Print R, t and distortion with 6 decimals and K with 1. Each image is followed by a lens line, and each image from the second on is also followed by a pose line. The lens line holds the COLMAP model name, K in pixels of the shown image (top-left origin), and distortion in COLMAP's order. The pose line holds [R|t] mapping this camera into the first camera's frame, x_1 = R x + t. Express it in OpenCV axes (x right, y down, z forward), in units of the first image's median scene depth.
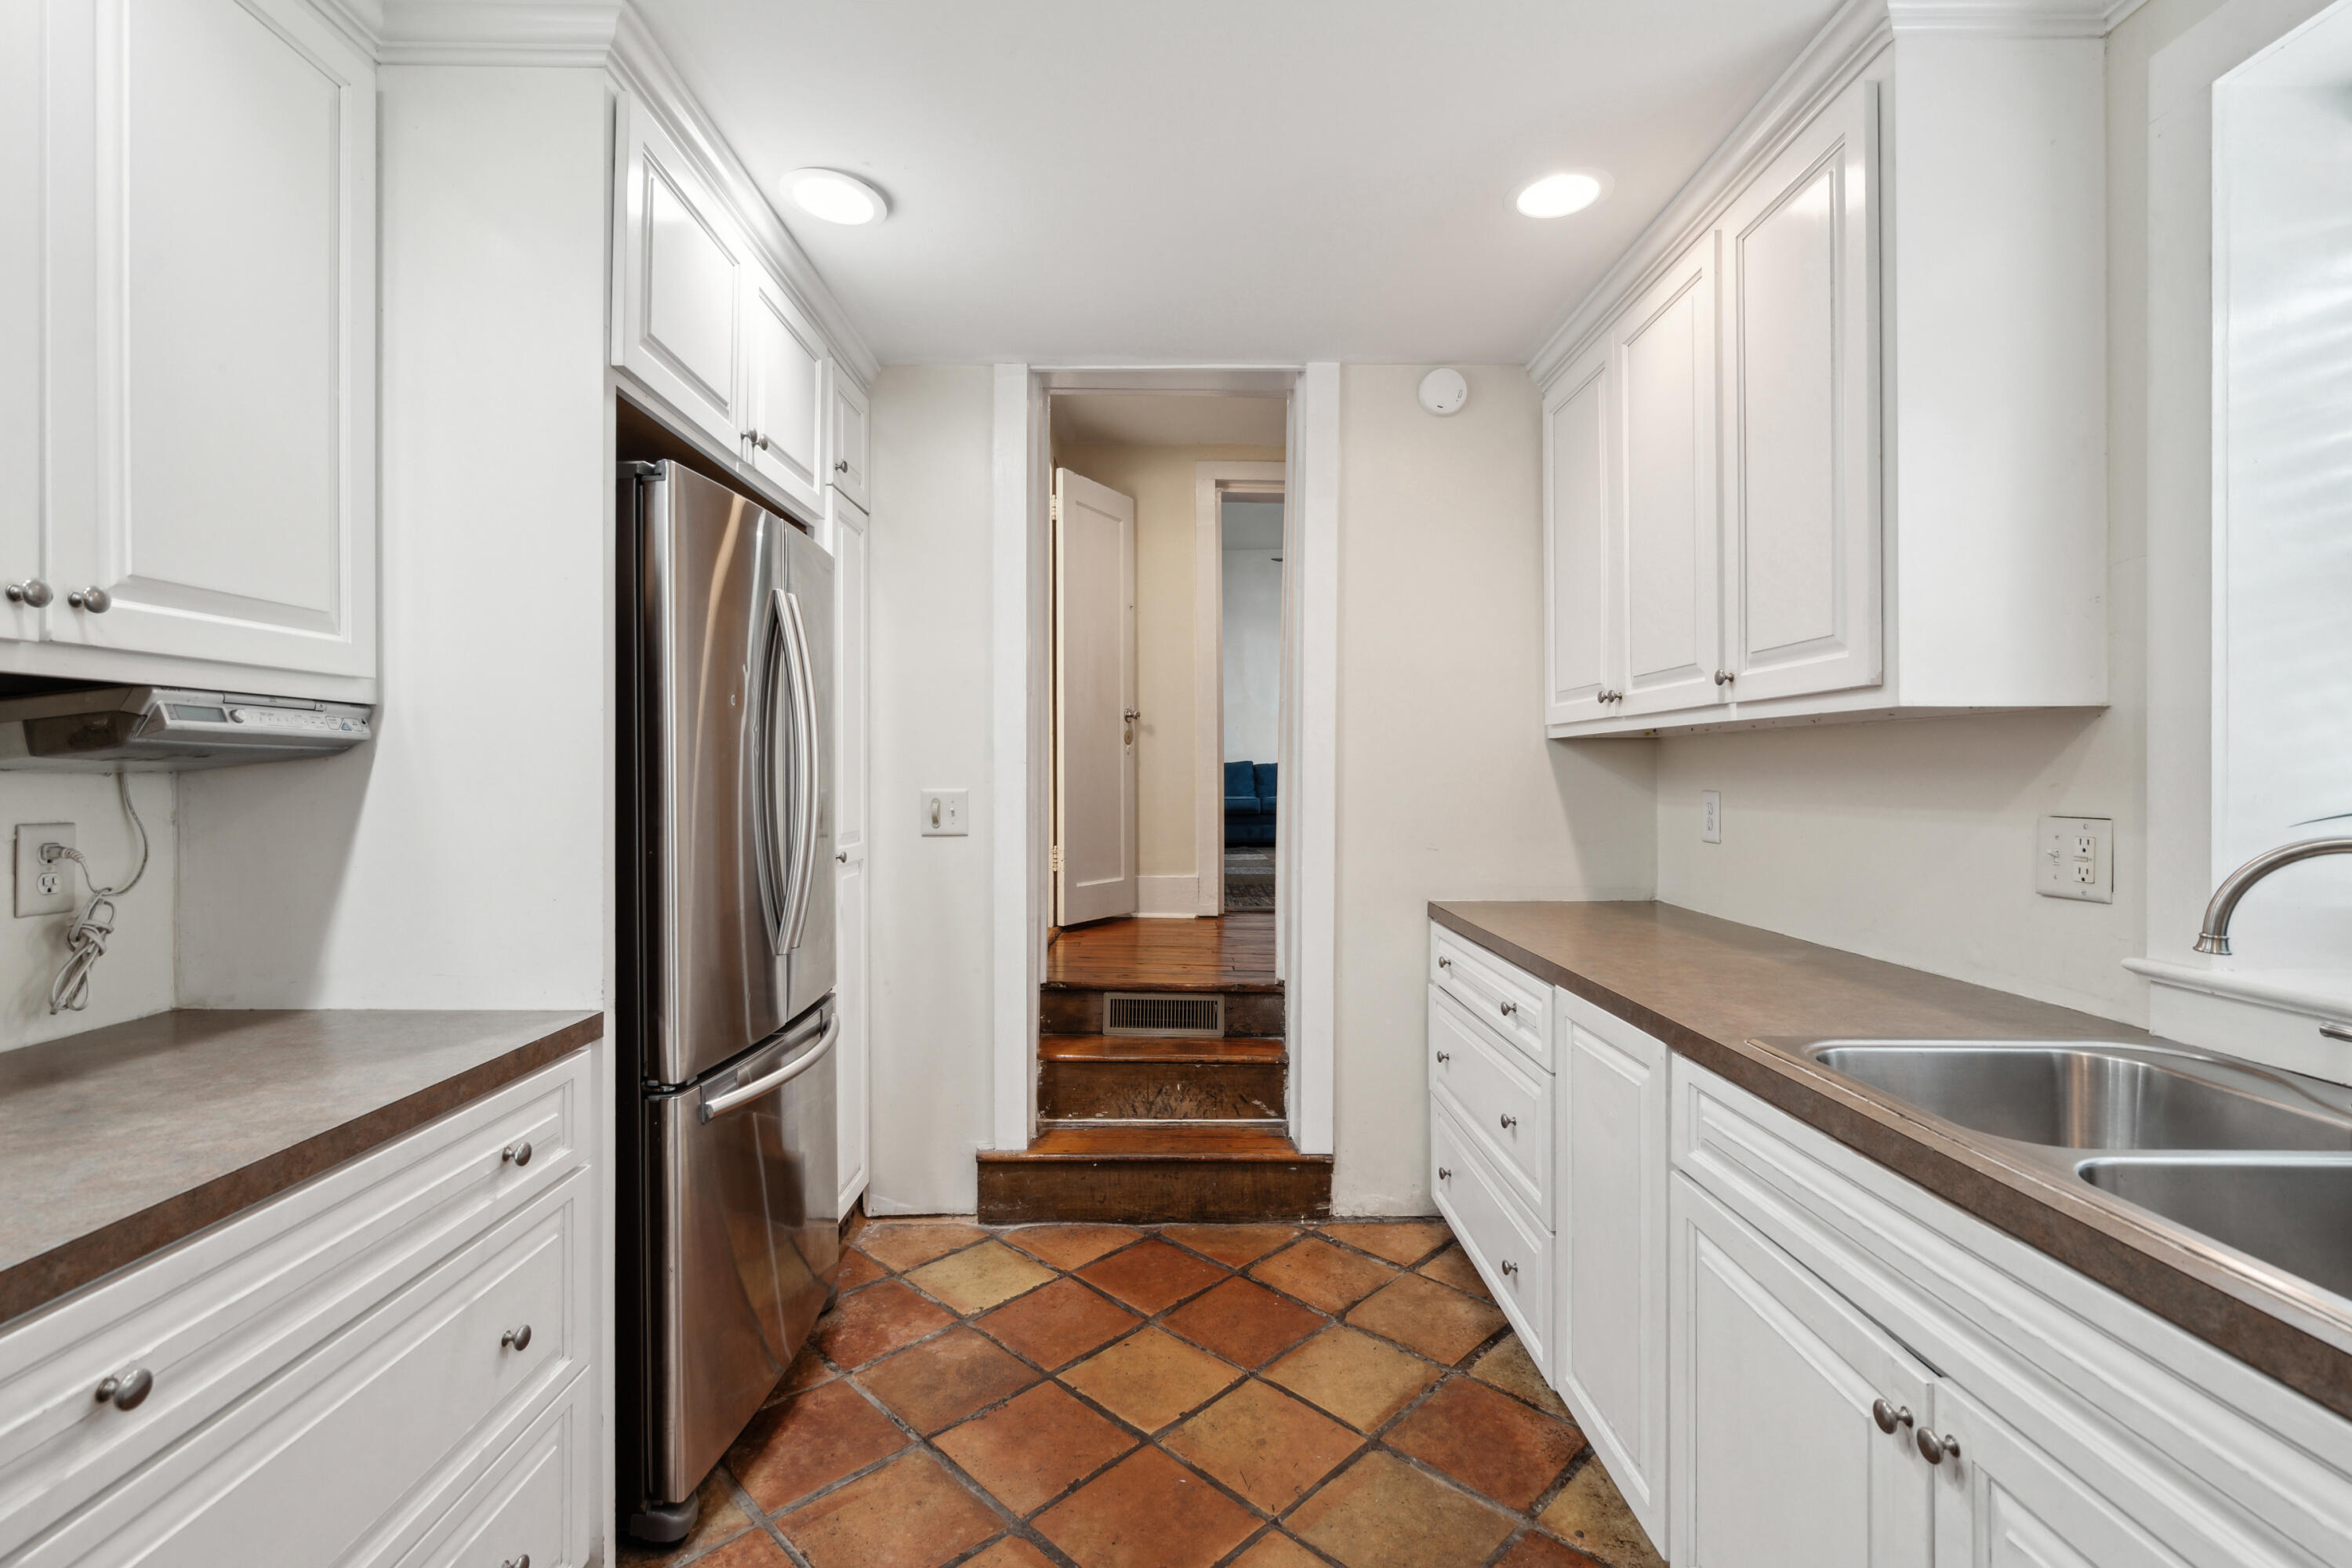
lens RADIAL K [[1074.0, 0, 1165.7], [0, 1074.0, 769.6], [0, 0, 1]] dist [0.000966, 0.000439]
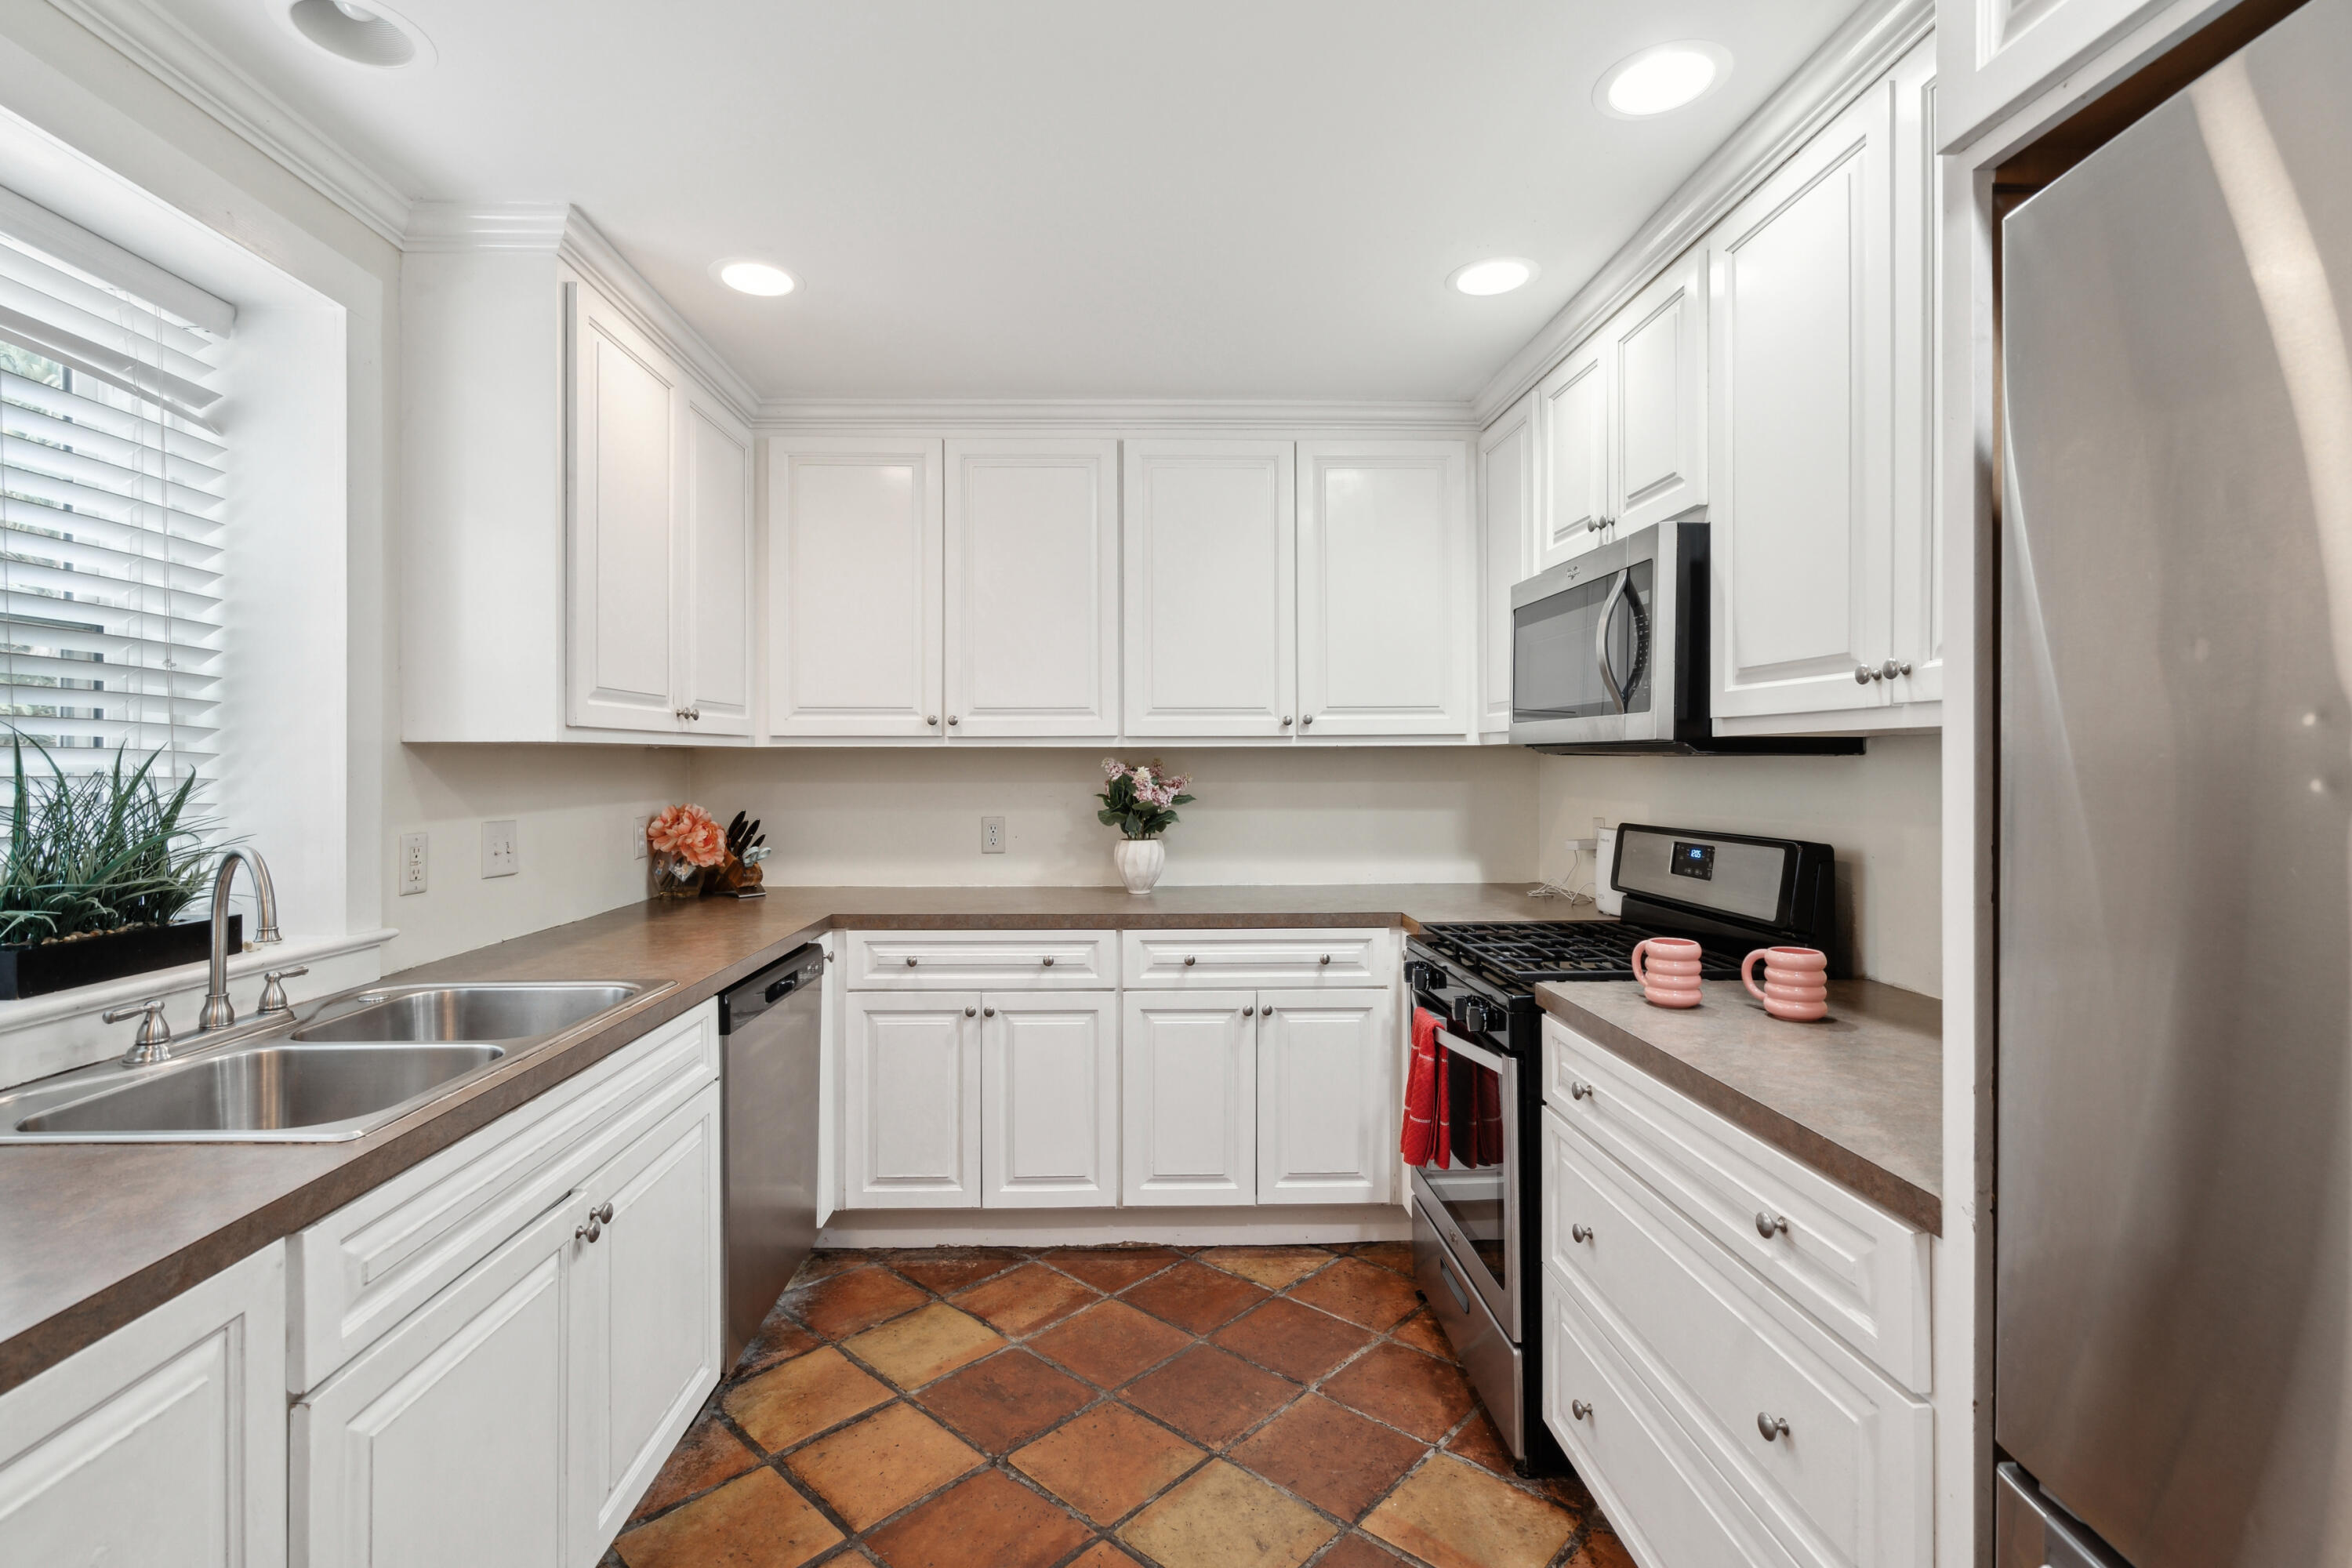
lens RADIAL K [[1074.0, 0, 1165.7], [0, 1074.0, 769.6], [0, 0, 1]] dist [0.000966, 0.000439]
pose [[-0.999144, 0.001032, -0.041348, -0.053238], [0.000801, 0.999984, 0.005604, -0.040788], [0.041353, 0.005566, -0.999129, 2.074389]]
